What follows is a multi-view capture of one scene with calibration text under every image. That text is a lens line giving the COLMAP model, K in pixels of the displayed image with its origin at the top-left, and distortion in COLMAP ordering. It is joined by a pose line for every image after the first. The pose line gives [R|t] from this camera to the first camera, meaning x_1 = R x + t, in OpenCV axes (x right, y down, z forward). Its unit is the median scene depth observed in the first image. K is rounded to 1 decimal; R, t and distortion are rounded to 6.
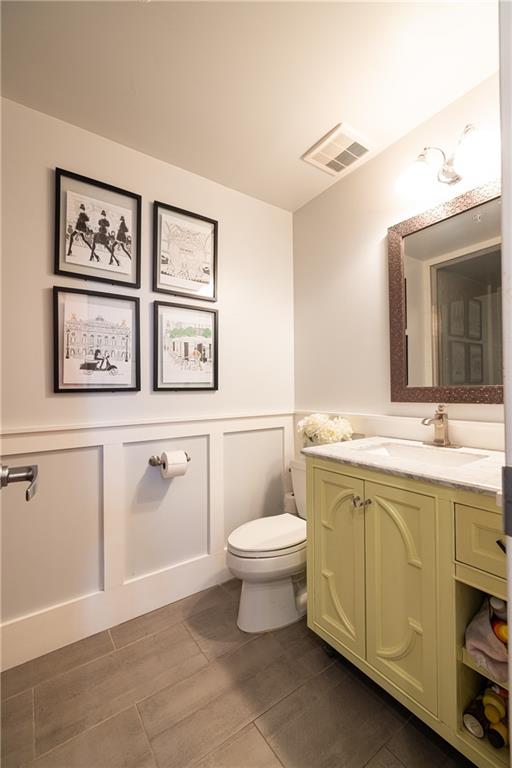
lens RADIAL K [[329.2, 0, 254.3], [0, 329.2, 385.9], [0, 0, 1]] dist [0.004000, 0.000180]
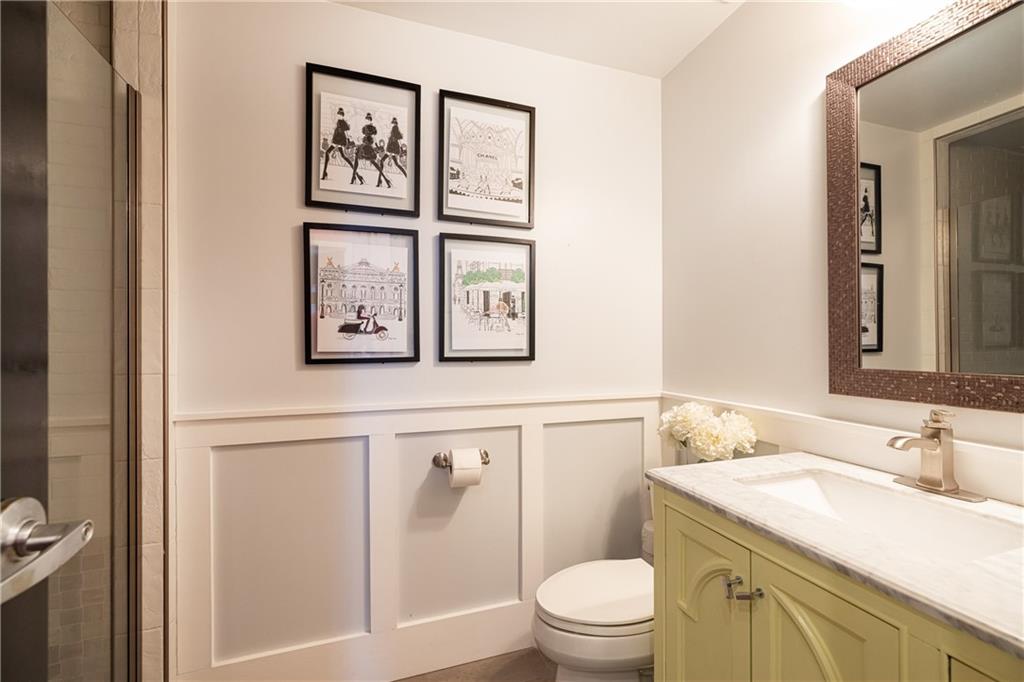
lens RADIAL K [[439.0, 0, 514.8], [0, 439.0, 339.3], [0, 0, 1]] dist [0.004000, 0.000180]
pose [[0.960058, 0.010957, -0.279587, 0.116797], [-0.009251, 0.999930, 0.007422, -0.042293], [0.279648, -0.004539, 0.960092, 0.150763]]
